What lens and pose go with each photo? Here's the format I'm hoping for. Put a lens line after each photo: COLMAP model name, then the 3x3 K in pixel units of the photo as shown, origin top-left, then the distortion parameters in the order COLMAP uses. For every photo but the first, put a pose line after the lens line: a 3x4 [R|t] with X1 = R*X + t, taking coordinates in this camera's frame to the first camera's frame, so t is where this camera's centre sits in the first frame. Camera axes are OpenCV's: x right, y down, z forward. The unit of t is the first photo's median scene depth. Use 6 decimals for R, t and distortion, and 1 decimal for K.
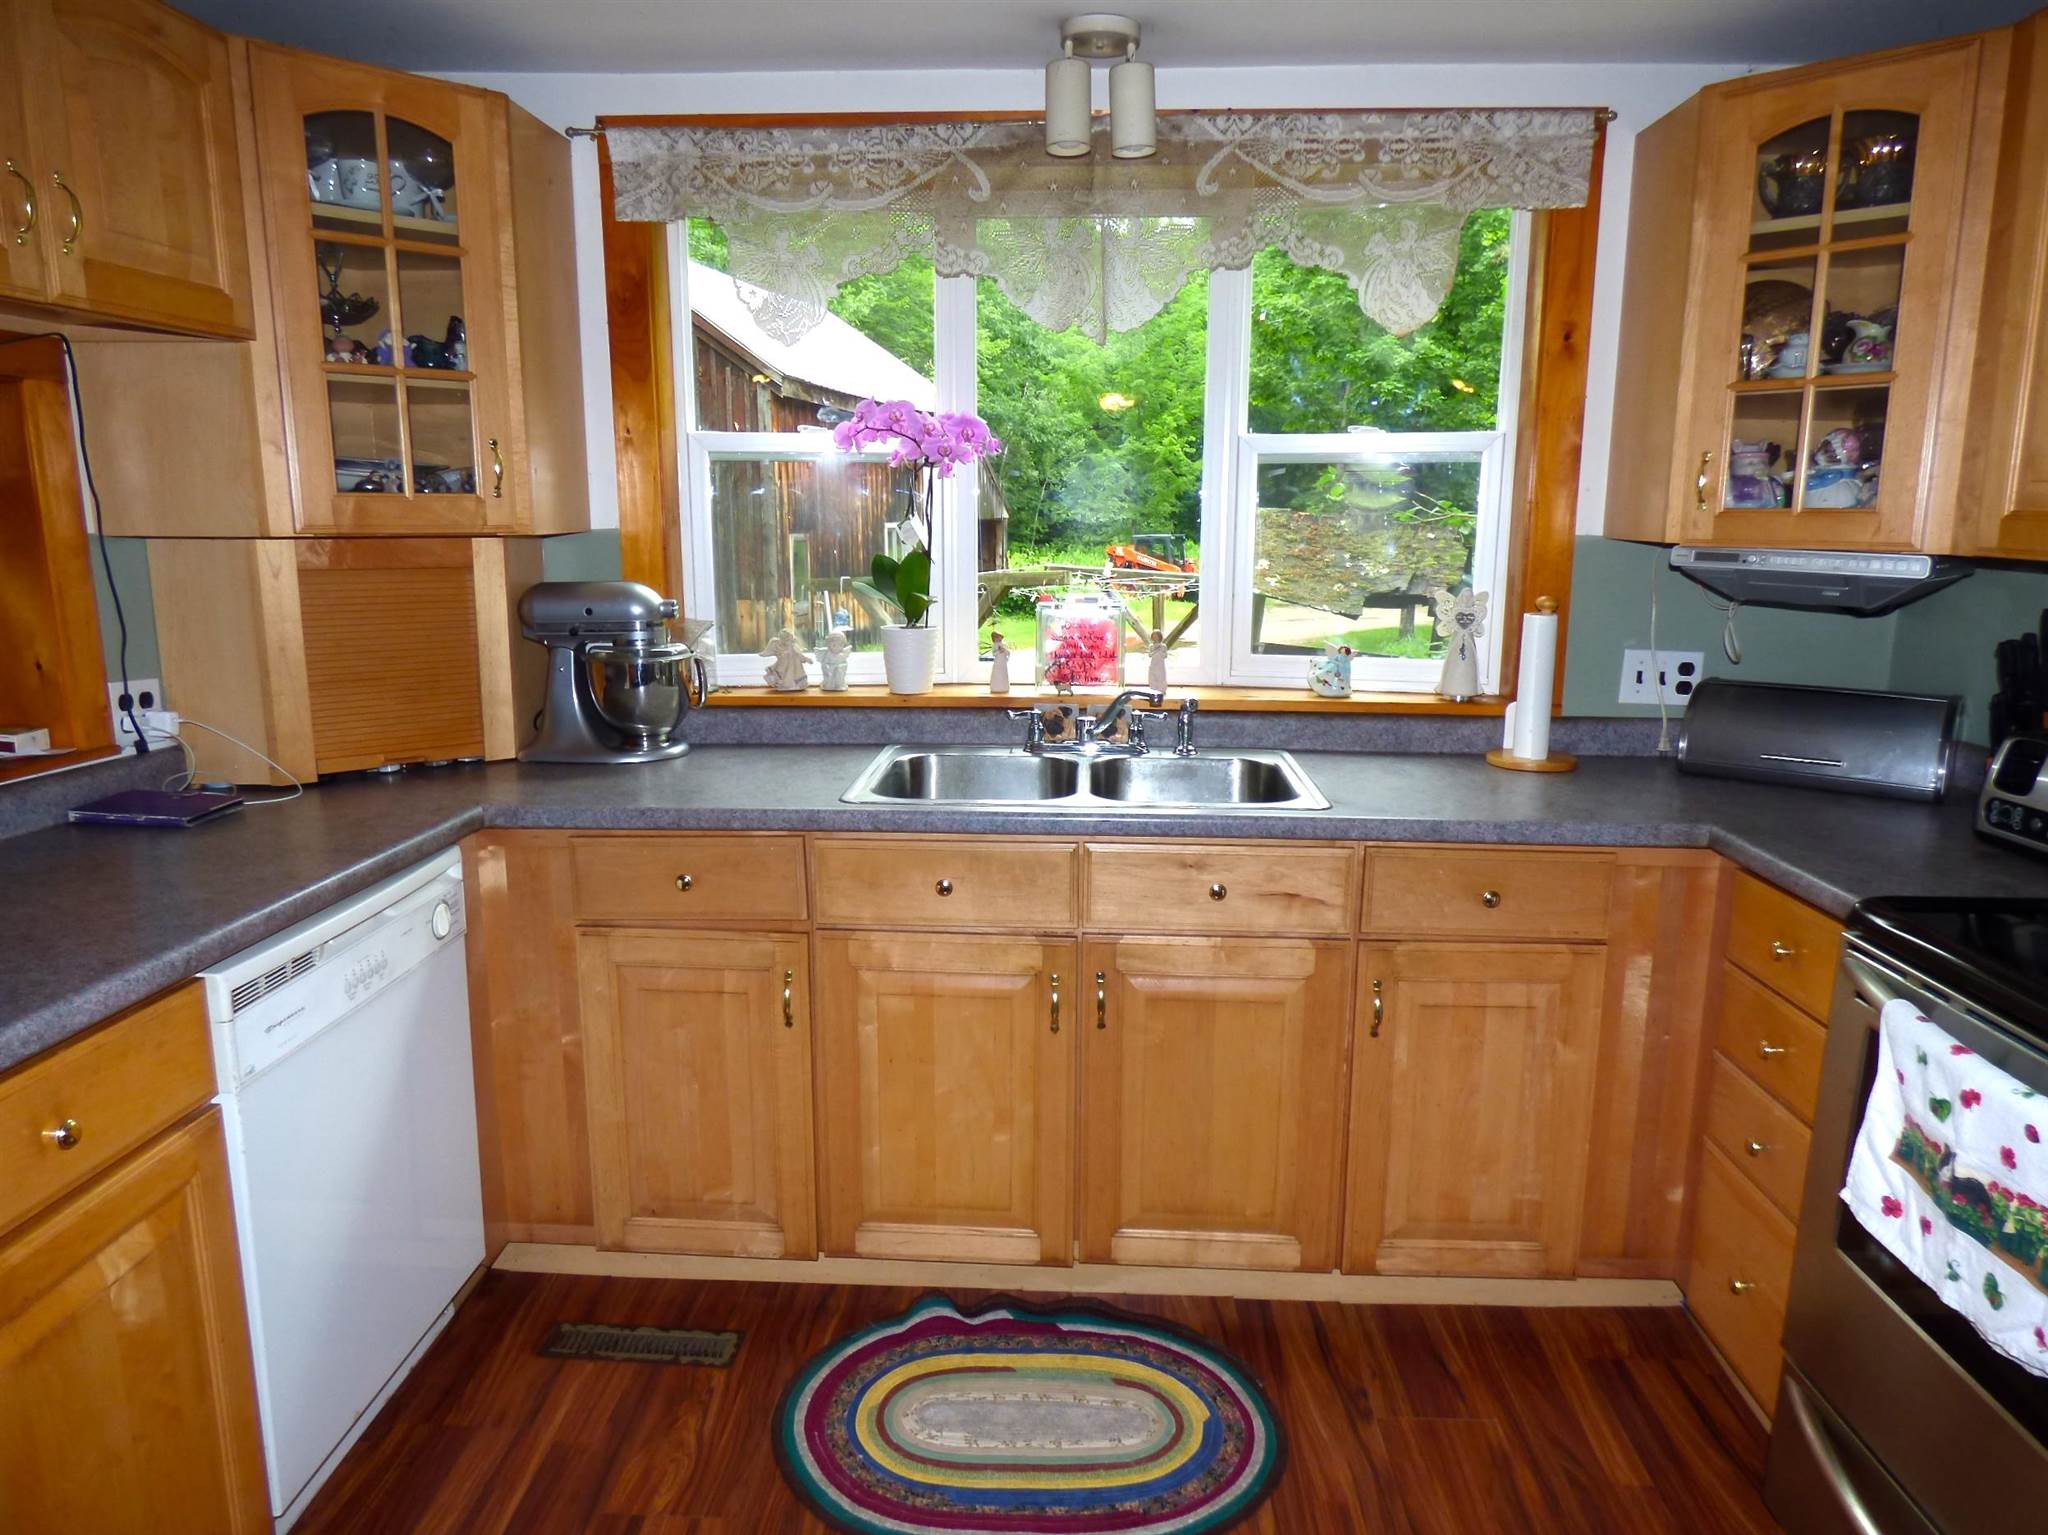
lens RADIAL K [[1210.0, 0, 1024.0], [0, 1210.0, 767.5], [0, 0, 1]] dist [-0.000181, -0.000106]
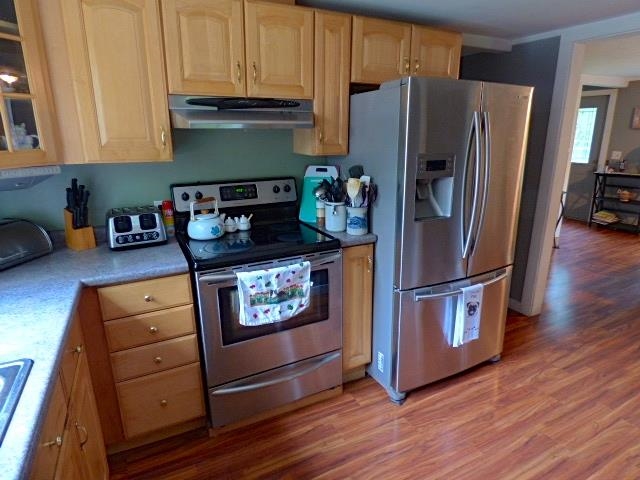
lens RADIAL K [[378.1, 0, 320.0], [0, 378.1, 240.0], [0, 0, 1]] dist [-0.000181, -0.000106]
pose [[-0.499433, -0.230450, 0.835140, -0.491613], [0.165357, 0.920895, 0.353001, -0.344059], [-0.850425, 0.314396, -0.421819, 1.402203]]
